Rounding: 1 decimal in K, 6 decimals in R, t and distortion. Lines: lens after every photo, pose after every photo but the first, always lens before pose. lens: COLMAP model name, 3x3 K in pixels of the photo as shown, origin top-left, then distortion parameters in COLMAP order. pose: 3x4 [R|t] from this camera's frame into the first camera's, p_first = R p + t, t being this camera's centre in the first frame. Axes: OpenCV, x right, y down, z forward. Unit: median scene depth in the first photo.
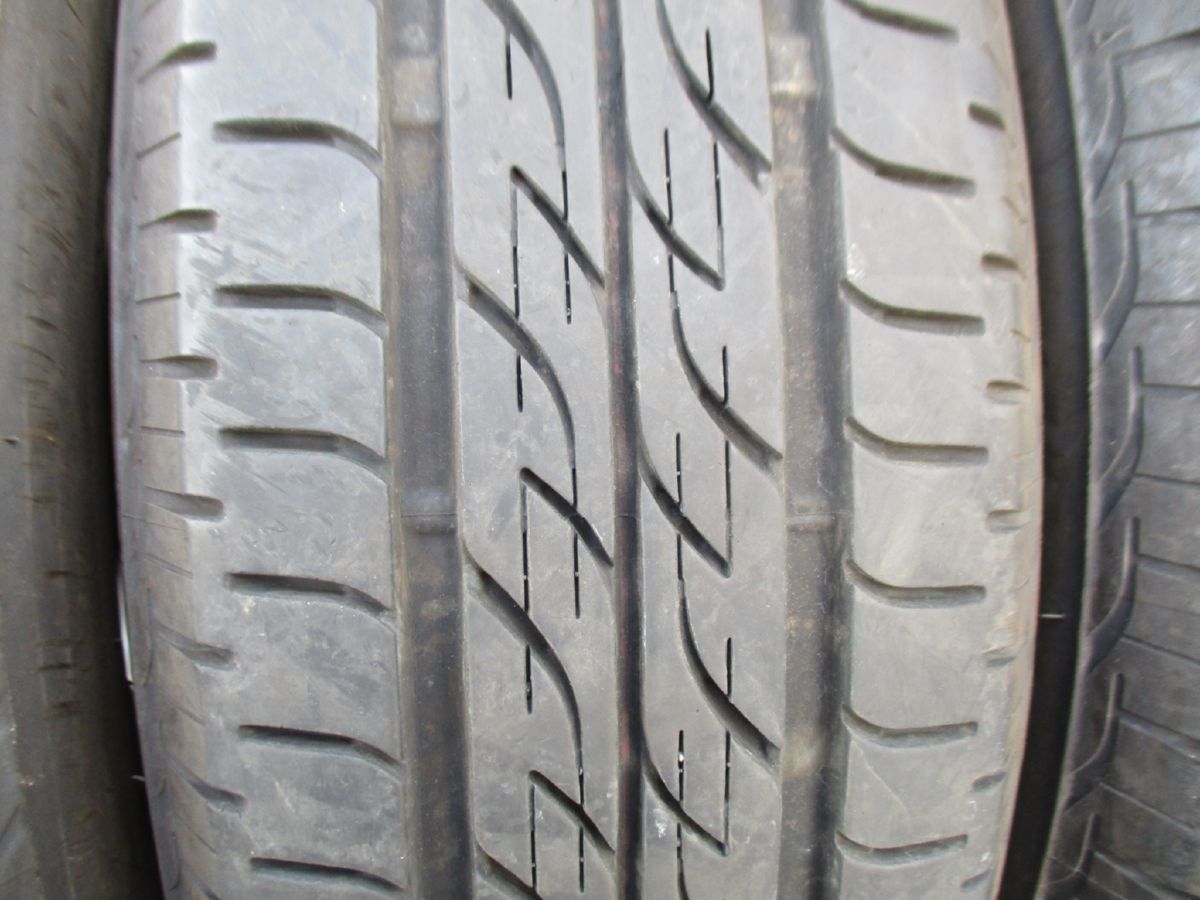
lens RADIAL K [[1002.4, 0, 600.0], [0, 1002.4, 450.0], [0, 0, 1]] dist [-0.027940, 0.010591]
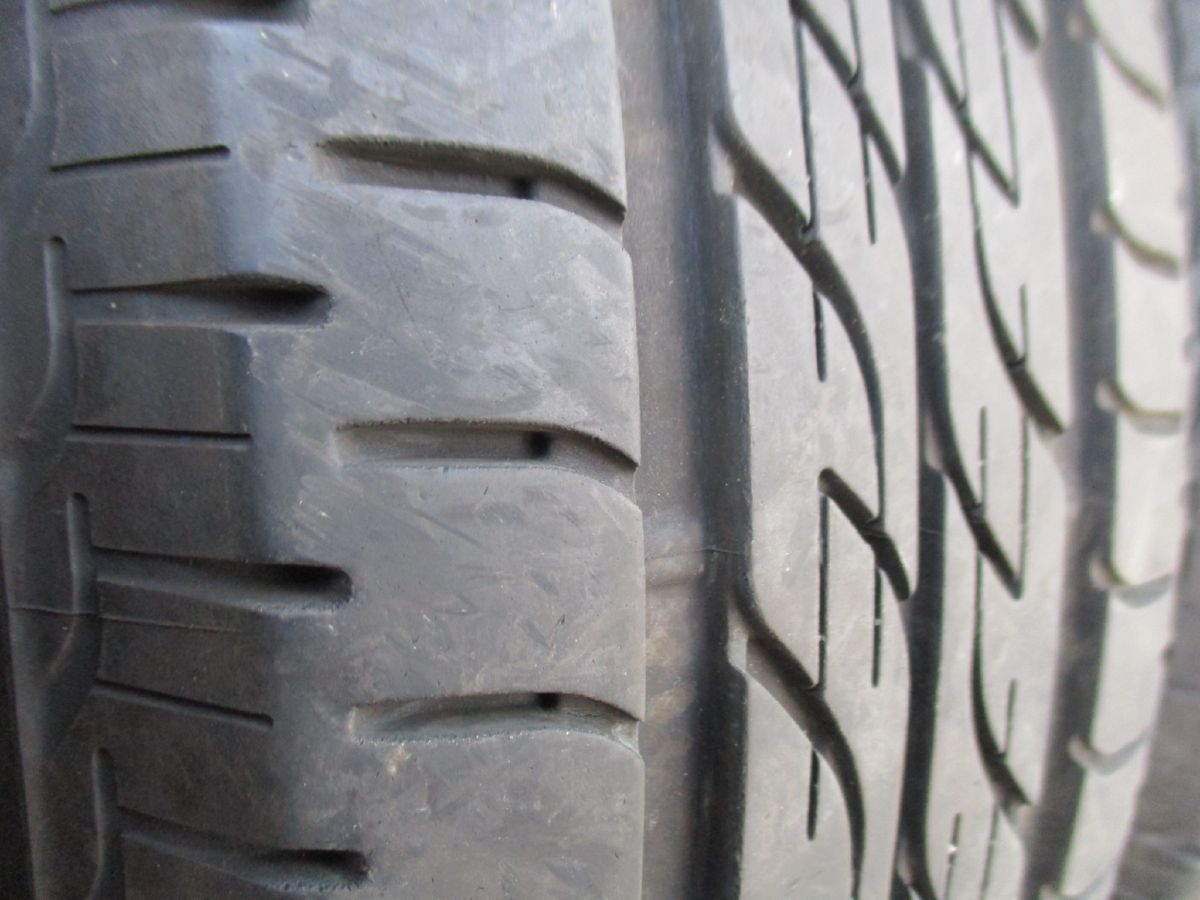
lens RADIAL K [[1002.4, 0, 600.0], [0, 1002.4, 450.0], [0, 0, 1]] dist [-0.027940, 0.010591]
pose [[0.897028, -0.048960, 0.439253, -0.484791], [0.033126, 0.998498, 0.043644, -0.026735], [-0.440730, -0.024599, 0.897303, 0.492635]]
